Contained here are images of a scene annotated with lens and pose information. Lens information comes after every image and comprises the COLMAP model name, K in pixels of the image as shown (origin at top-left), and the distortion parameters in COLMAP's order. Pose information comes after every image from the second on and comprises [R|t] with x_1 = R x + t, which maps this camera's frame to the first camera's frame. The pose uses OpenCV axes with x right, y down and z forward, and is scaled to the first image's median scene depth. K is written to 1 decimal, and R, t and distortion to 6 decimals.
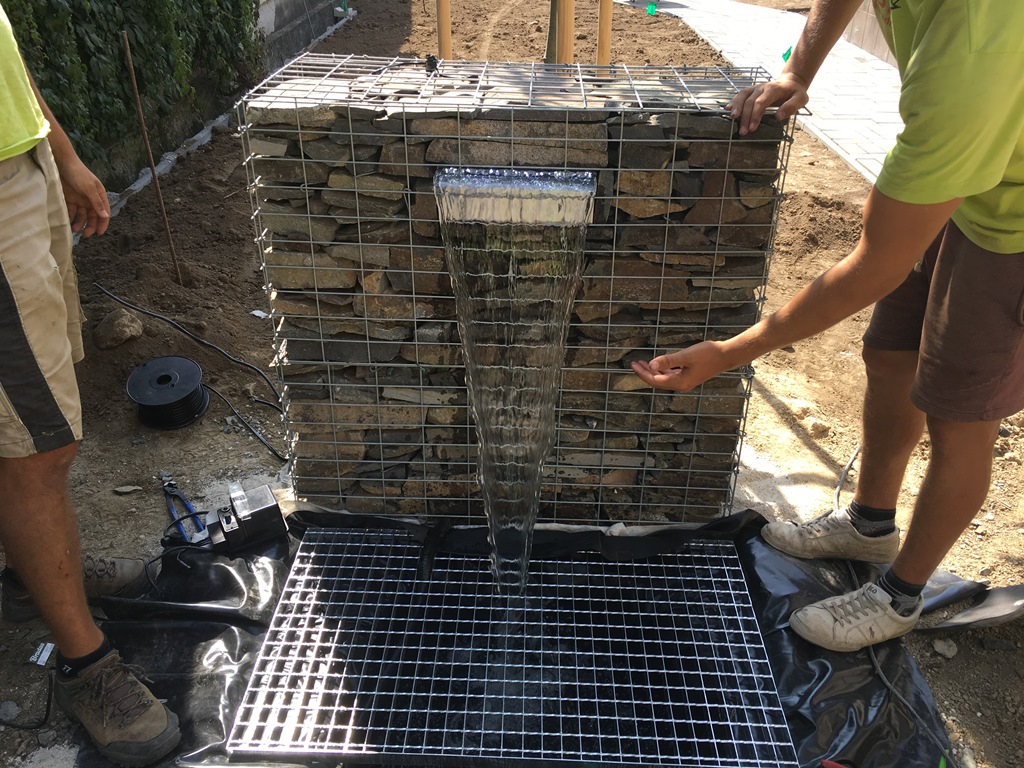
lens RADIAL K [[864.7, 0, 508.5], [0, 864.7, 383.4], [0, 0, 1]] dist [0.065508, -0.075853]
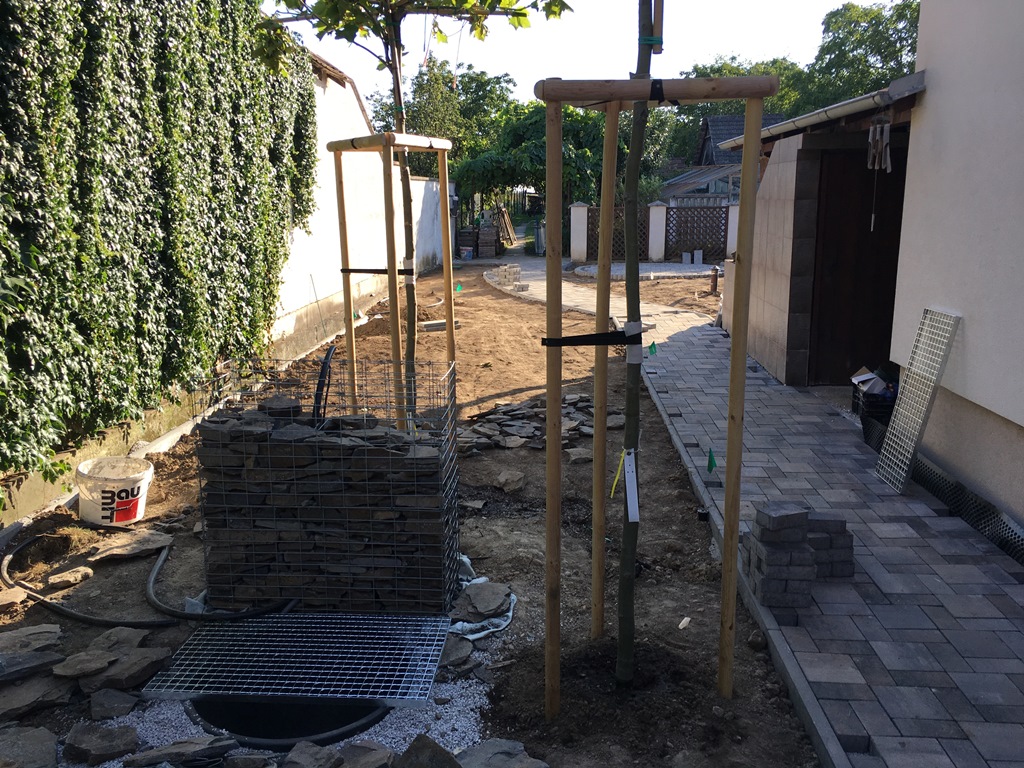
lens RADIAL K [[864.7, 0, 512.1], [0, 864.7, 386.8], [0, 0, 1]] dist [0.065508, -0.075853]
pose [[0.998040, -0.011918, -0.061437, 0.526156], [-0.007215, 0.953241, -0.302124, 0.292978], [0.062165, 0.301975, 0.951287, -0.844907]]
